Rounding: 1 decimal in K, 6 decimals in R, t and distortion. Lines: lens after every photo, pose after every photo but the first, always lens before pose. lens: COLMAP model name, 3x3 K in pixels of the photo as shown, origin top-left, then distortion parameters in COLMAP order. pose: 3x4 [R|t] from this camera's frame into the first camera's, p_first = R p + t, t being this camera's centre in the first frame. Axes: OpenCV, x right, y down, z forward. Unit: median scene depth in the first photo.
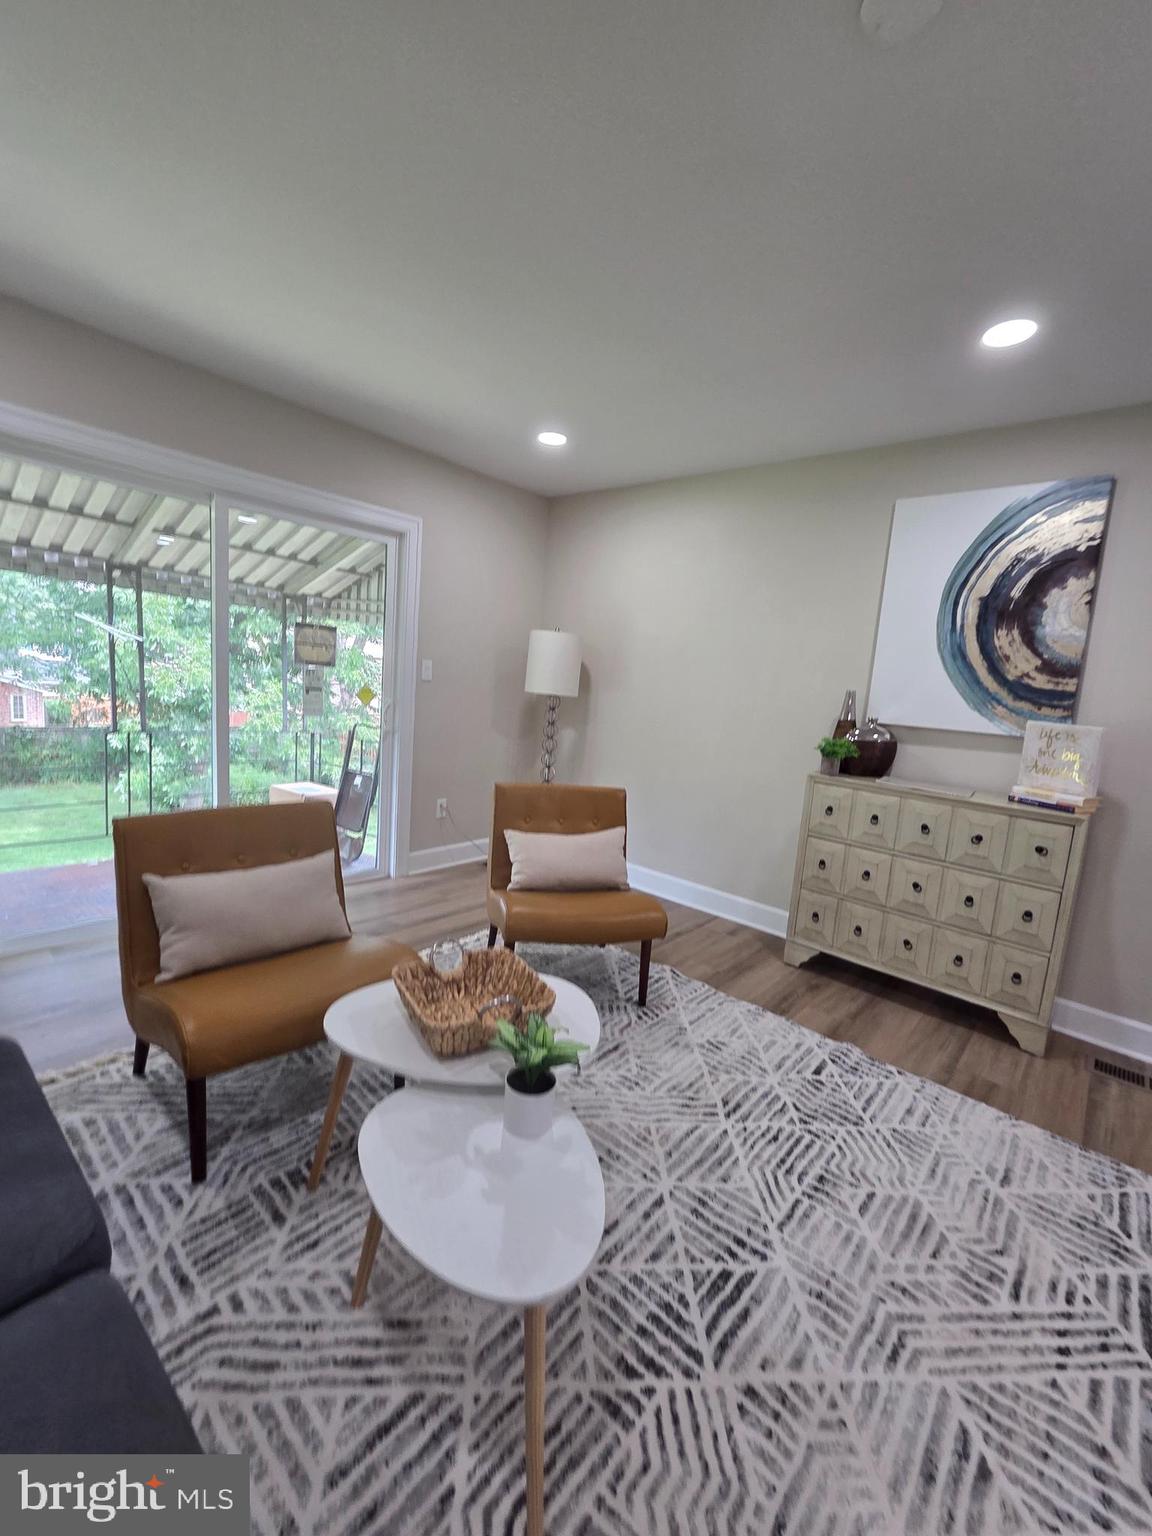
lens RADIAL K [[628.1, 0, 592.3], [0, 628.1, 765.3], [0, 0, 1]] dist [0.004302, -0.001261]
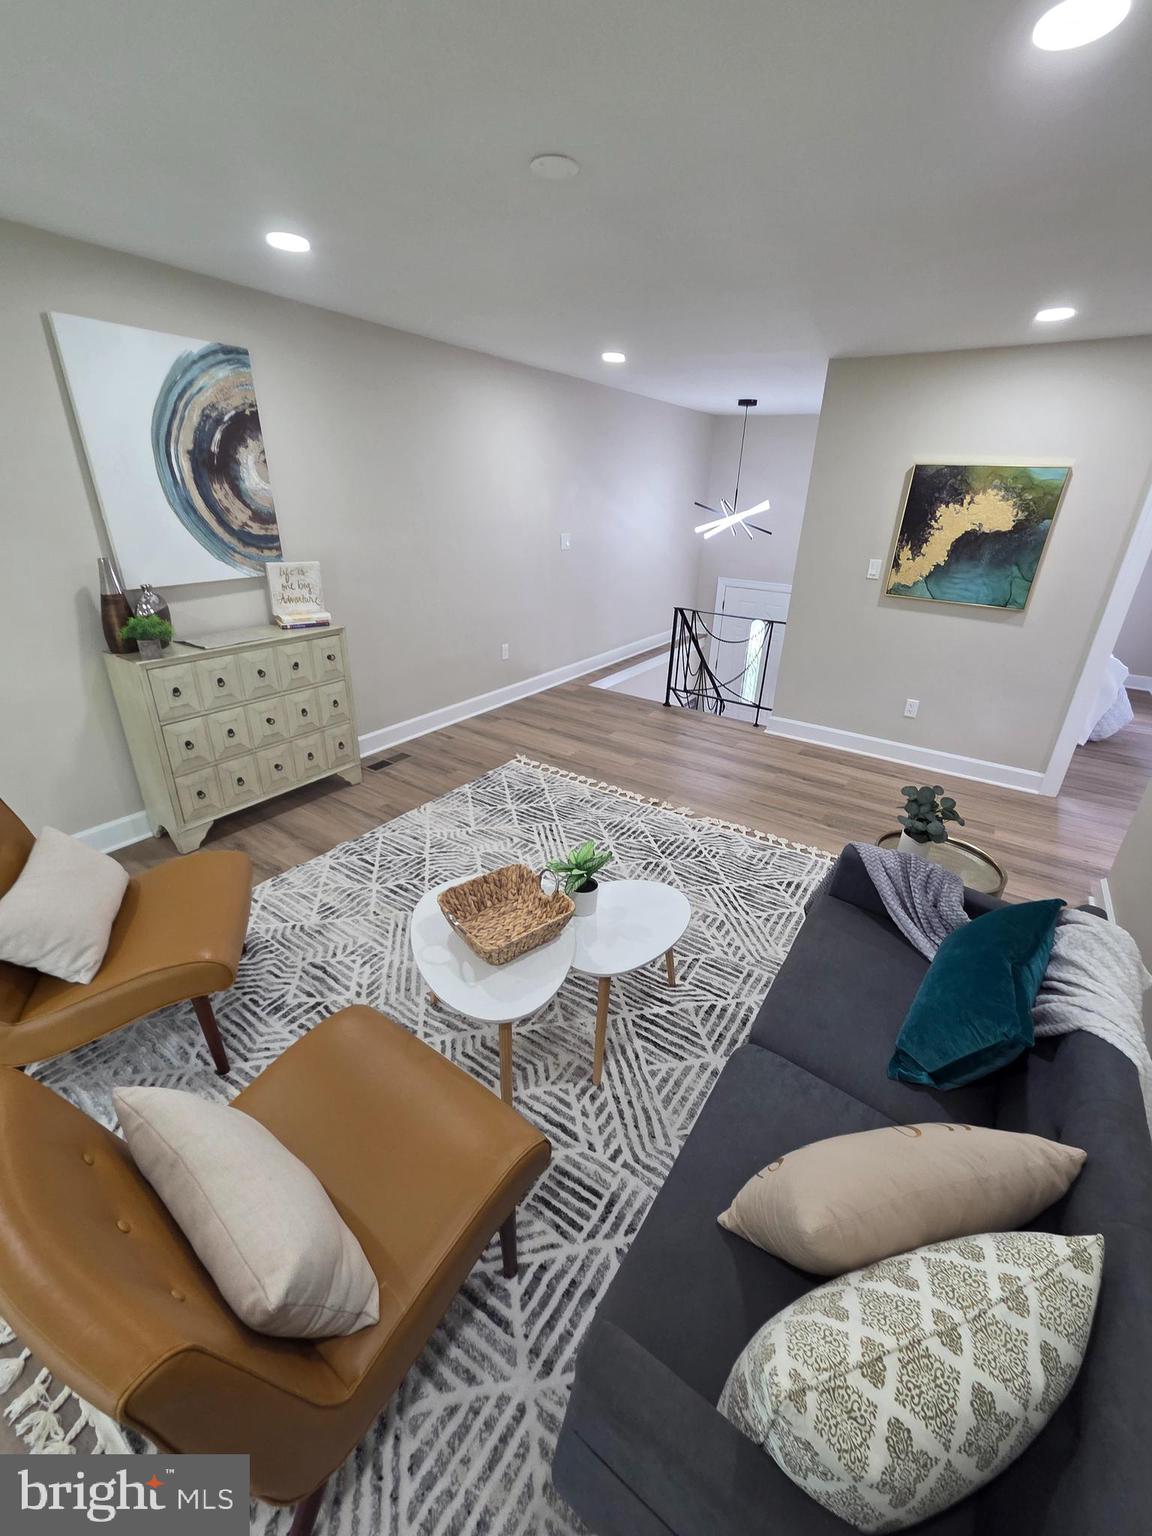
lens RADIAL K [[628.1, 0, 574.3], [0, 628.1, 757.4], [0, 0, 1]] dist [0.004302, -0.001261]
pose [[-0.105203, -0.466000, 0.878508, -0.733022], [0.097018, 0.874386, 0.475432, -0.301752], [-0.989707, 0.135248, -0.046778, 0.561825]]
